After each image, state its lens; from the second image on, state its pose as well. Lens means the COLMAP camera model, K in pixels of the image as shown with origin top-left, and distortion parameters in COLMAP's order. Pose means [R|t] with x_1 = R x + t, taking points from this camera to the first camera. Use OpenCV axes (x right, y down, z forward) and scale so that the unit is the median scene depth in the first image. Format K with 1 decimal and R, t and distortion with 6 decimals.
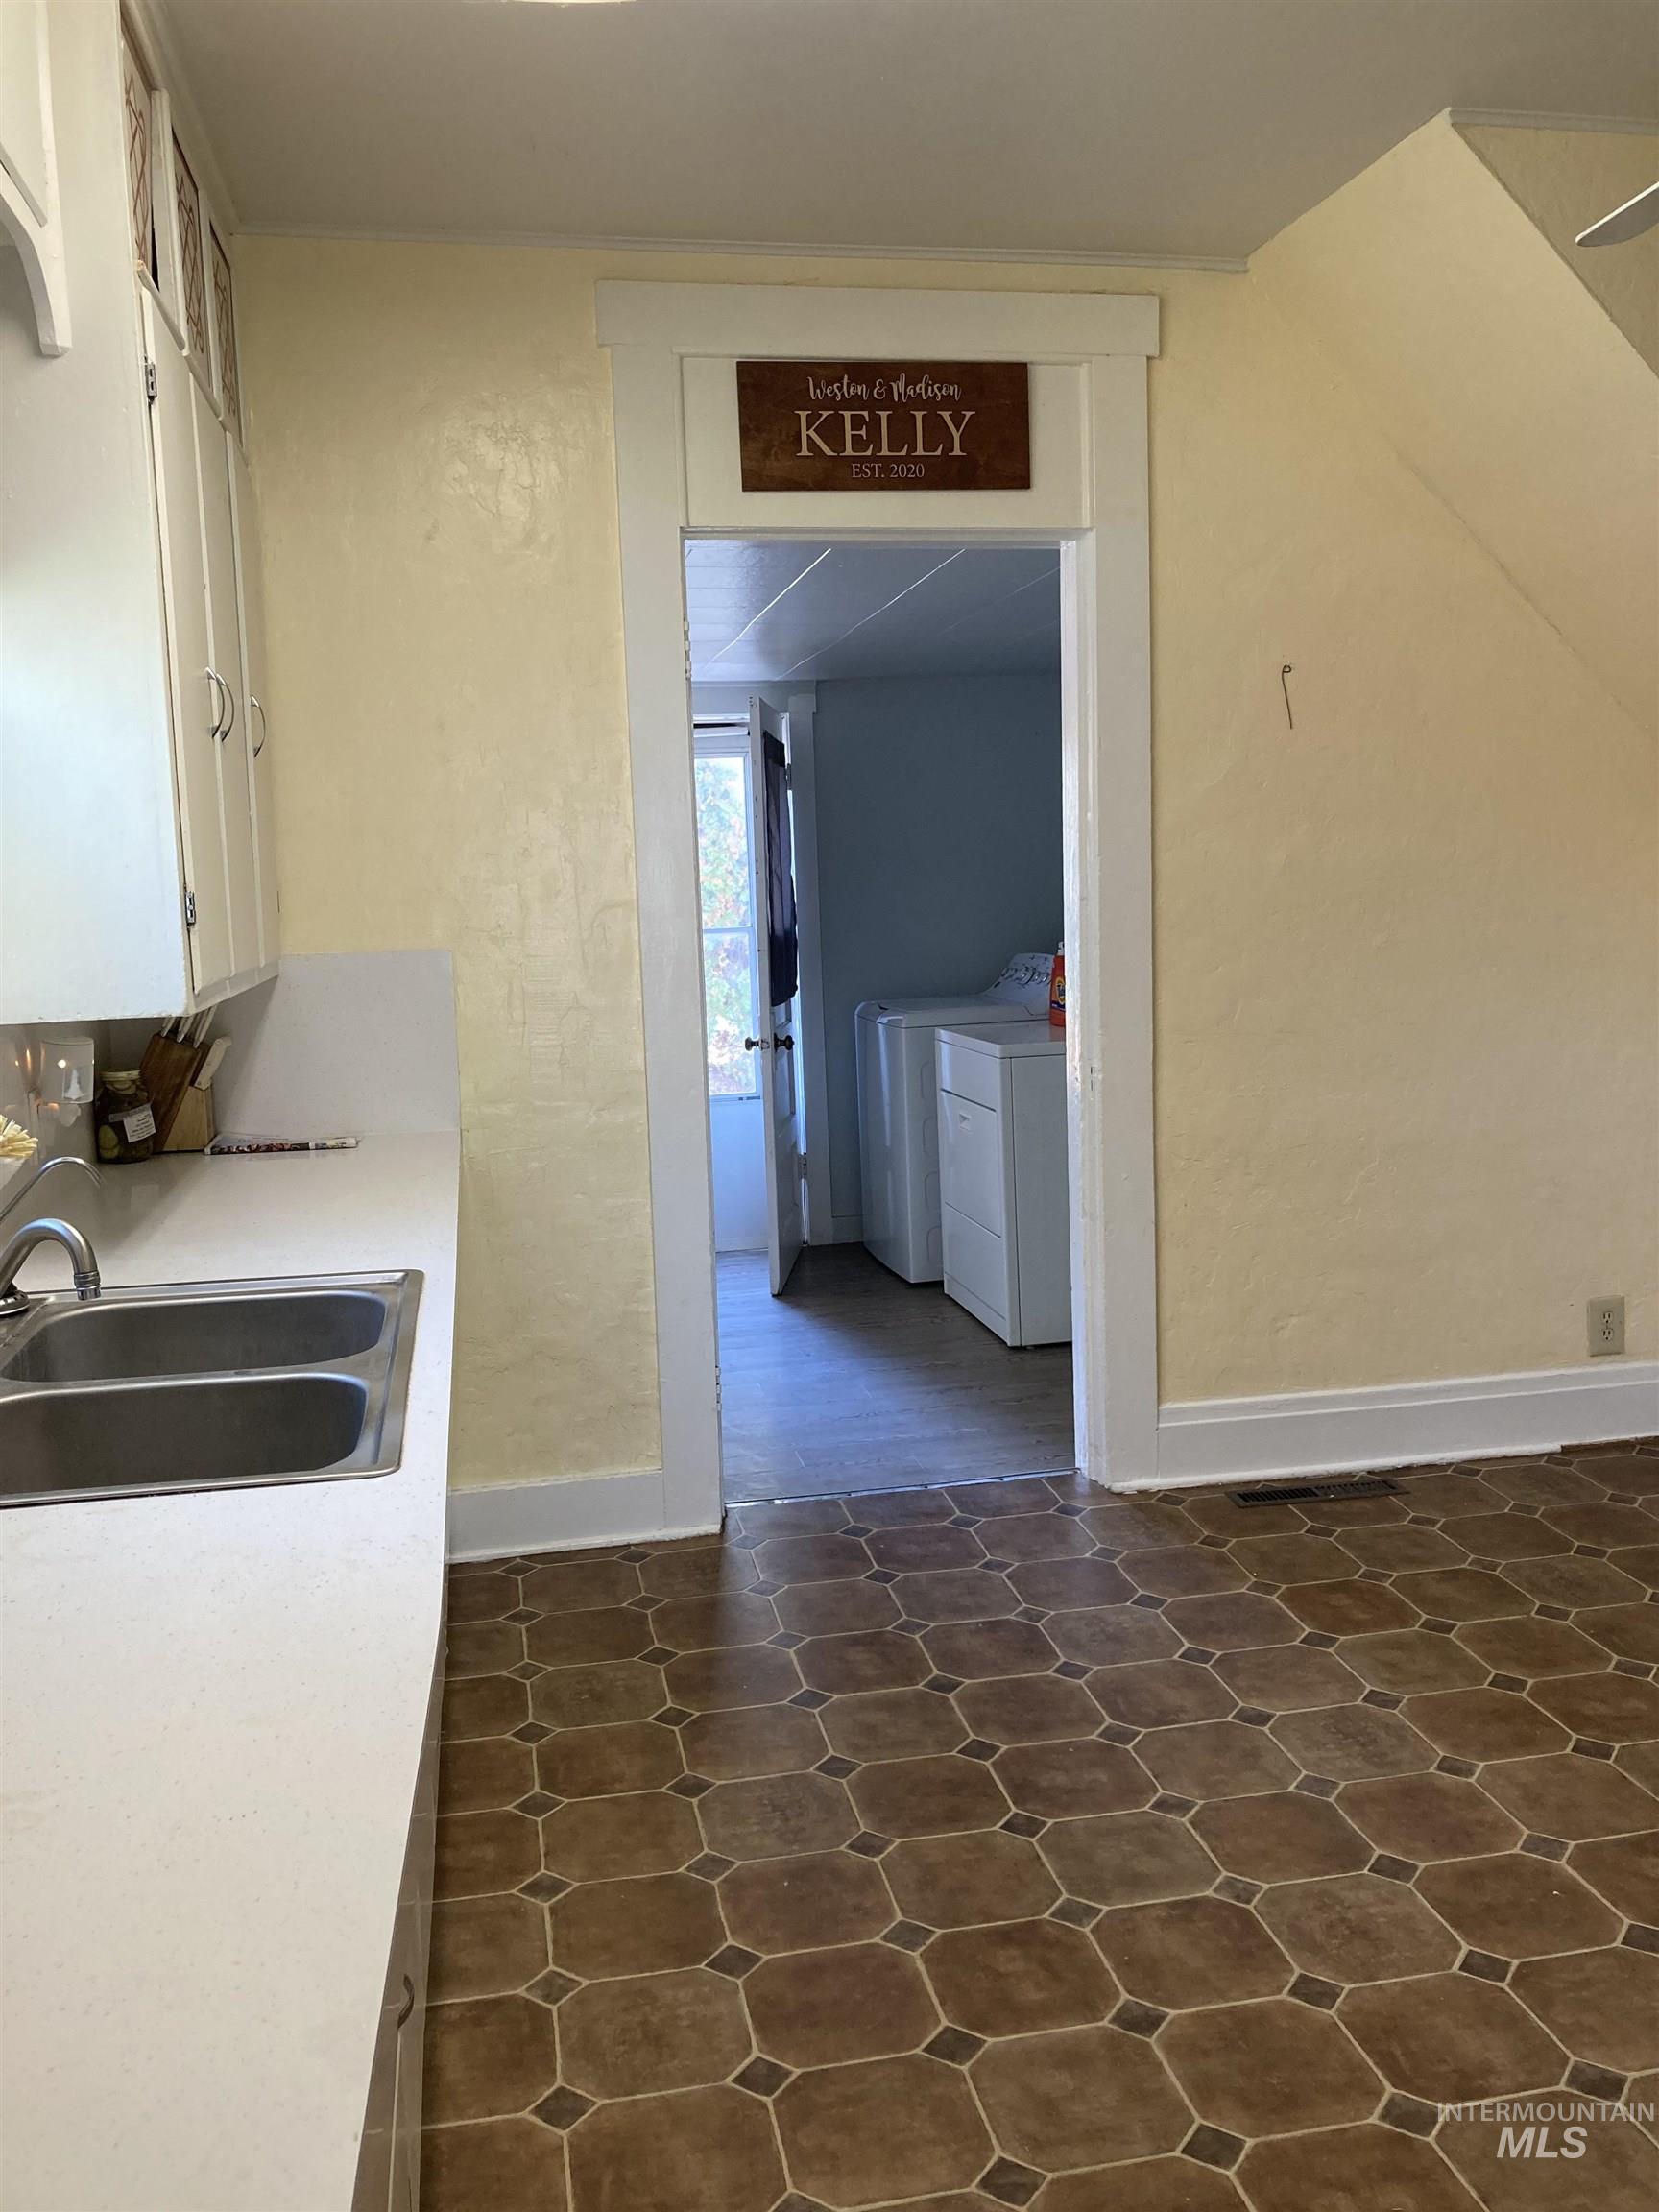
lens RADIAL K [[1807.9, 0, 837.3], [0, 1807.9, 1105.9], [0, 0, 1]] dist [0.035374, -0.031823]
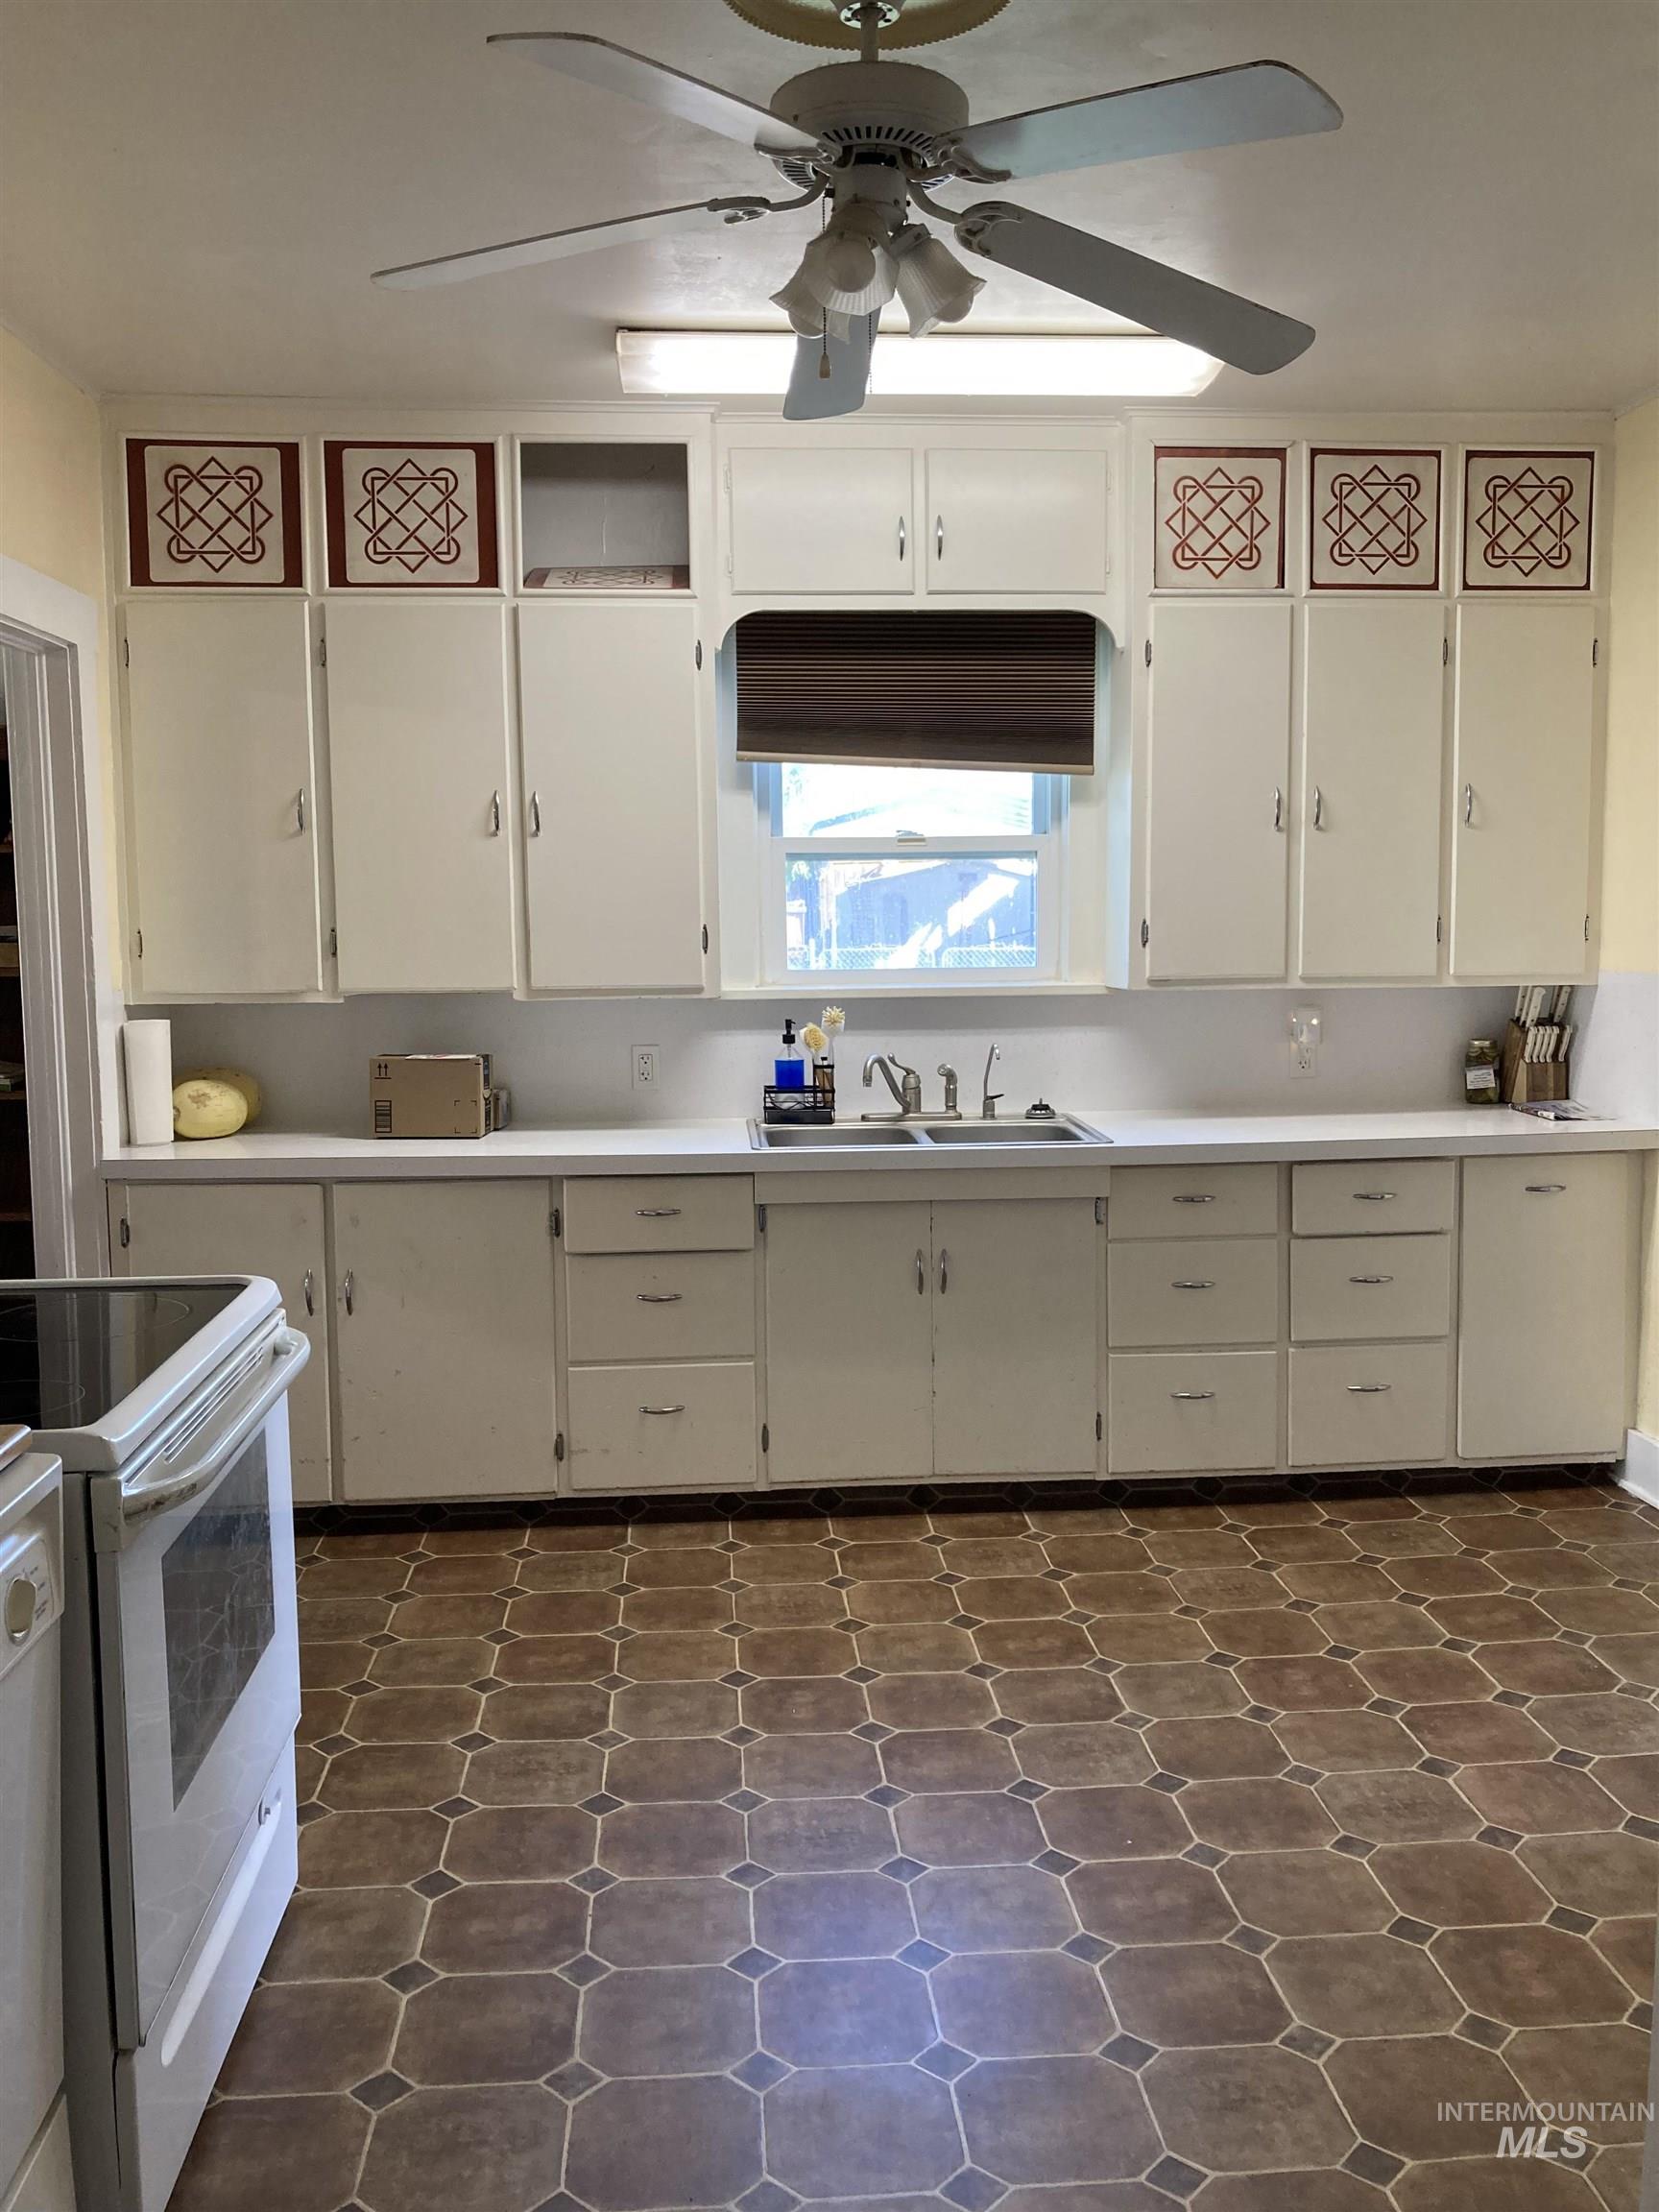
lens RADIAL K [[1807.9, 0, 821.6], [0, 1807.9, 1068.9], [0, 0, 1]] dist [0.035374, -0.031823]
pose [[-0.129088, 0.119270, -0.984434, 1.315820], [-0.109108, 0.985005, 0.133647, -0.156097], [0.985612, 0.124661, -0.114139, 0.782320]]
